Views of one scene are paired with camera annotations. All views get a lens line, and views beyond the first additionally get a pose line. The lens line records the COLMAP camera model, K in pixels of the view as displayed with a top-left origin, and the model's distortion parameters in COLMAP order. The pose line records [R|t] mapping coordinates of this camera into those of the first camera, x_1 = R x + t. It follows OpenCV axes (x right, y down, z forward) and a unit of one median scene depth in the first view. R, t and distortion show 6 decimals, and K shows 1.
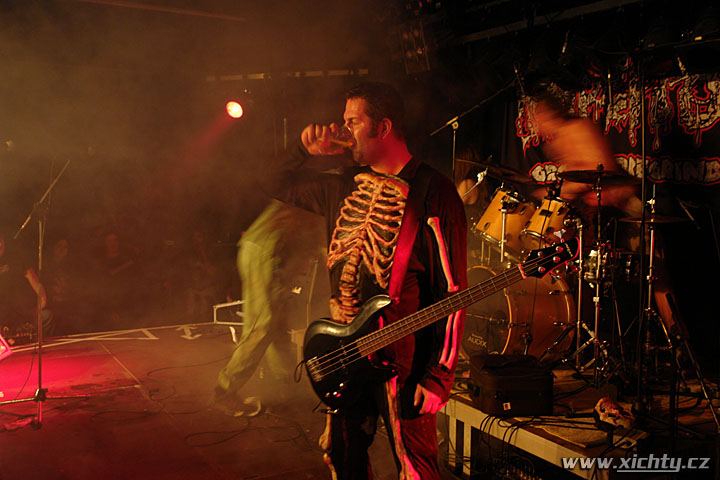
lens RADIAL K [[764.3, 0, 382.8], [0, 764.3, 243.1], [0, 0, 1]] dist [-0.074842, 0.449249]
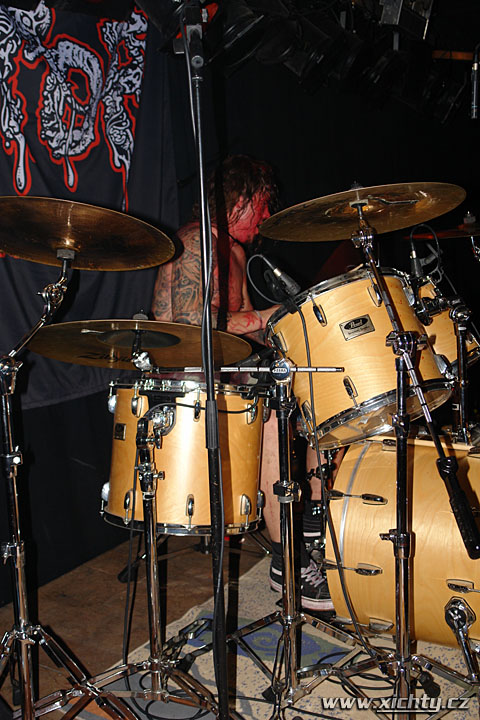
lens RADIAL K [[820.8, 0, 240.0], [0, 820.8, 360.0], [0, 0, 1]] dist [0.032940, 0.039975]
pose [[-0.466881, -0.128669, 0.874909, -0.180009], [0.099548, 0.975422, 0.196573, -0.111213], [-0.878699, 0.178872, -0.442598, 1.187290]]
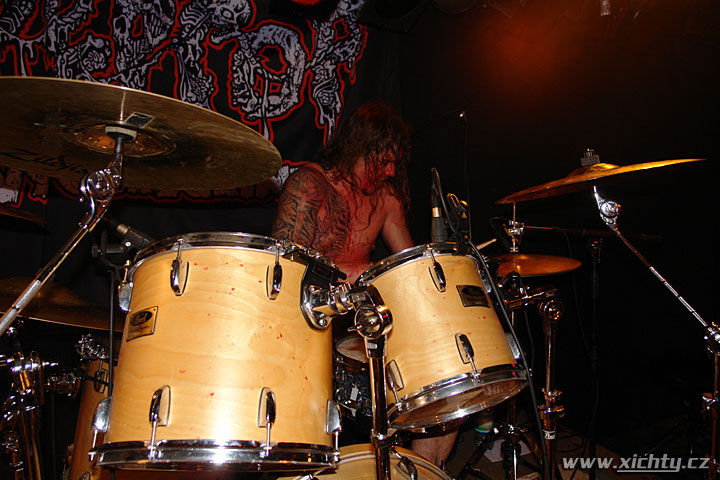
lens RADIAL K [[504.8, 0, 360.0], [0, 504.8, 240.0], [0, 0, 1]] dist [-0.101376, 0.069369]
pose [[0.159056, -0.108931, 0.981242, -0.002597], [0.108216, 0.989829, 0.092343, -0.077498], [-0.981321, 0.091498, 0.169227, 0.864644]]
